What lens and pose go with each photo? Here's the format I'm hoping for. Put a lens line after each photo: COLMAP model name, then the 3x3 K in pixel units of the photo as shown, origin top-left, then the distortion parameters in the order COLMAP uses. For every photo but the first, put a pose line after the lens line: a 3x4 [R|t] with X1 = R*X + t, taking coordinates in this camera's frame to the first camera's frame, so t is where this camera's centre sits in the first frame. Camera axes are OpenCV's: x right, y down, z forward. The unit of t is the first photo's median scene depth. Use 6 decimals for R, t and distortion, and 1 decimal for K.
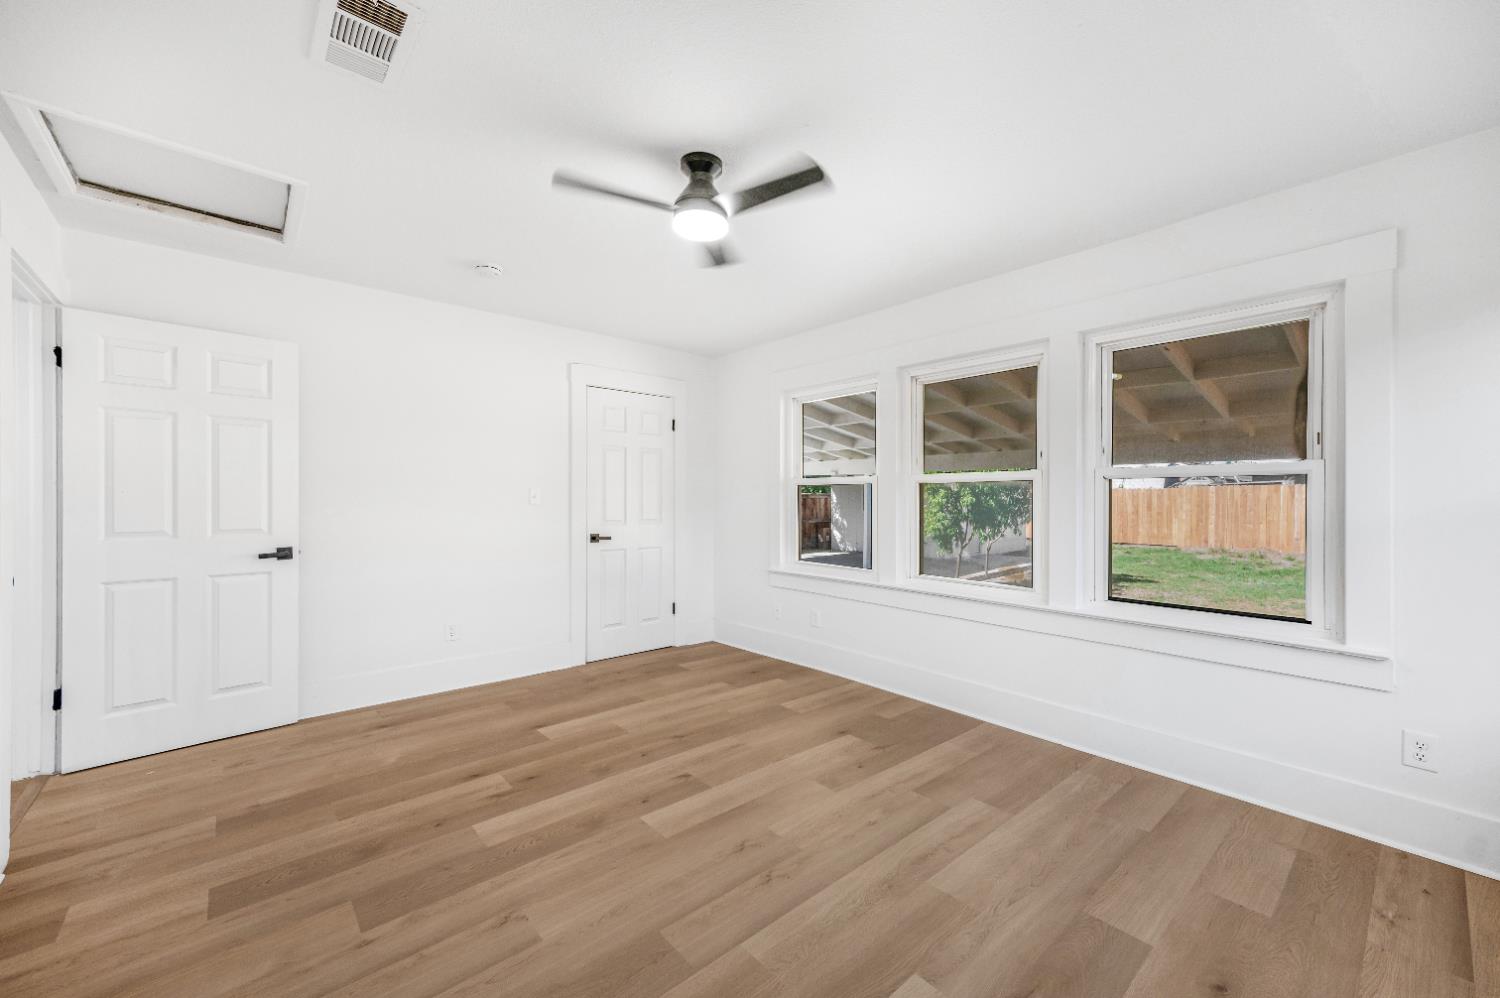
lens RADIAL K [[600.7, 0, 750.1], [0, 600.7, 515.5], [0, 0, 1]] dist [0.007180, 0.000066]
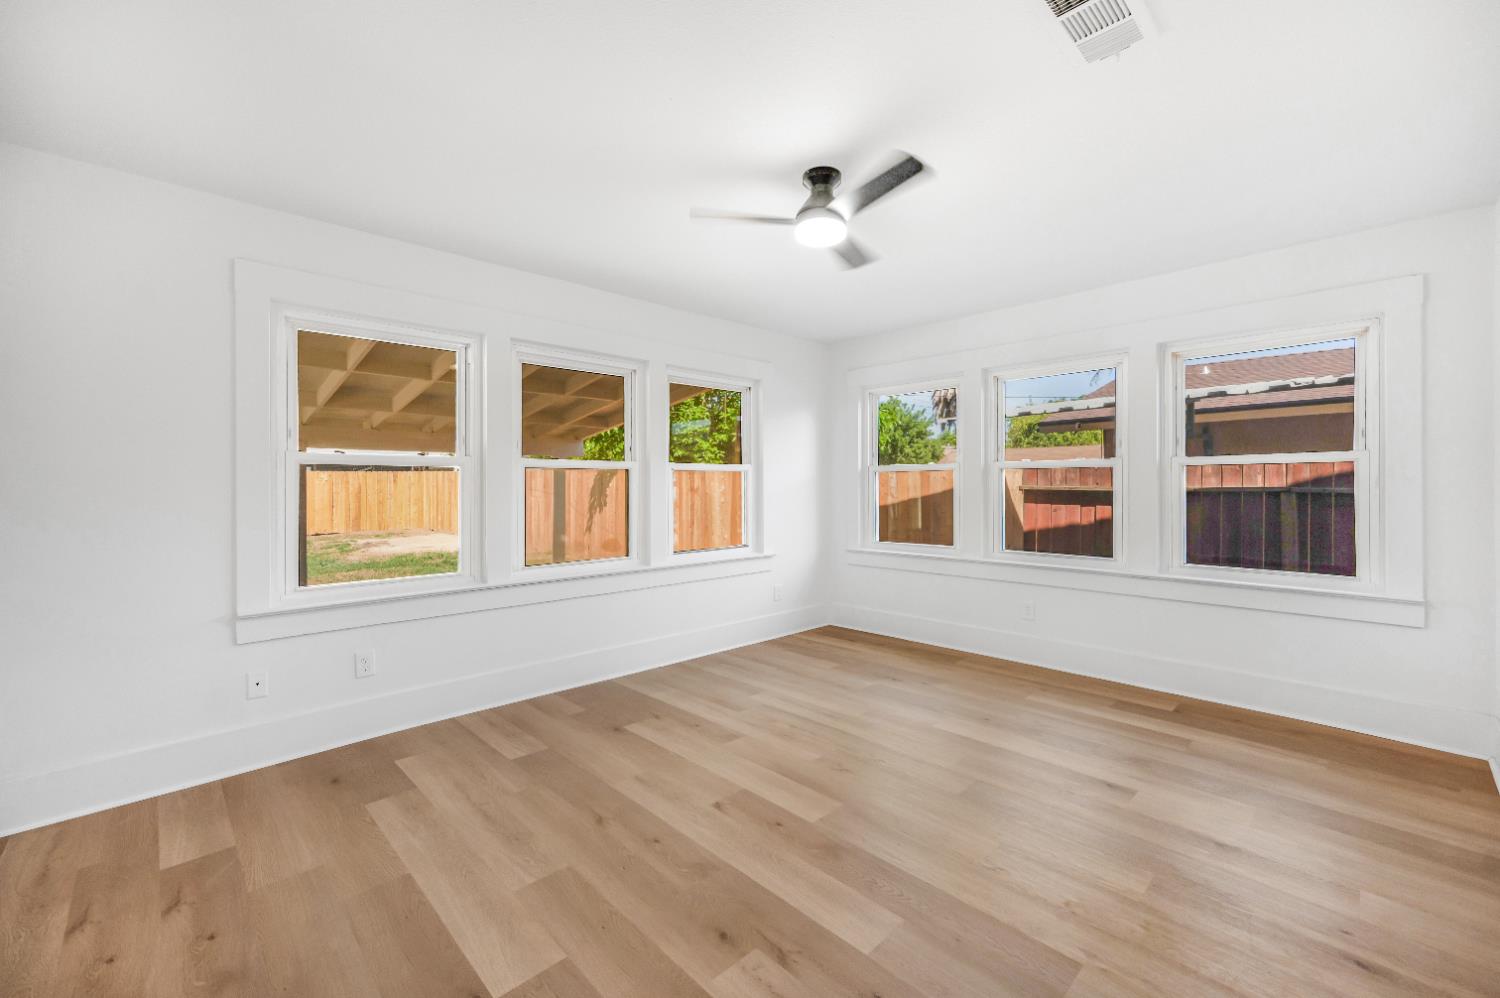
lens RADIAL K [[611.7, 0, 752.6], [0, 611.7, 489.6], [0, 0, 1]] dist [-0.002177, -0.000201]
pose [[-0.055444, -0.011521, 0.998395, -0.845649], [0.034587, 0.999311, 0.013453, -0.026601], [-0.997863, 0.035277, -0.055007, 0.845703]]
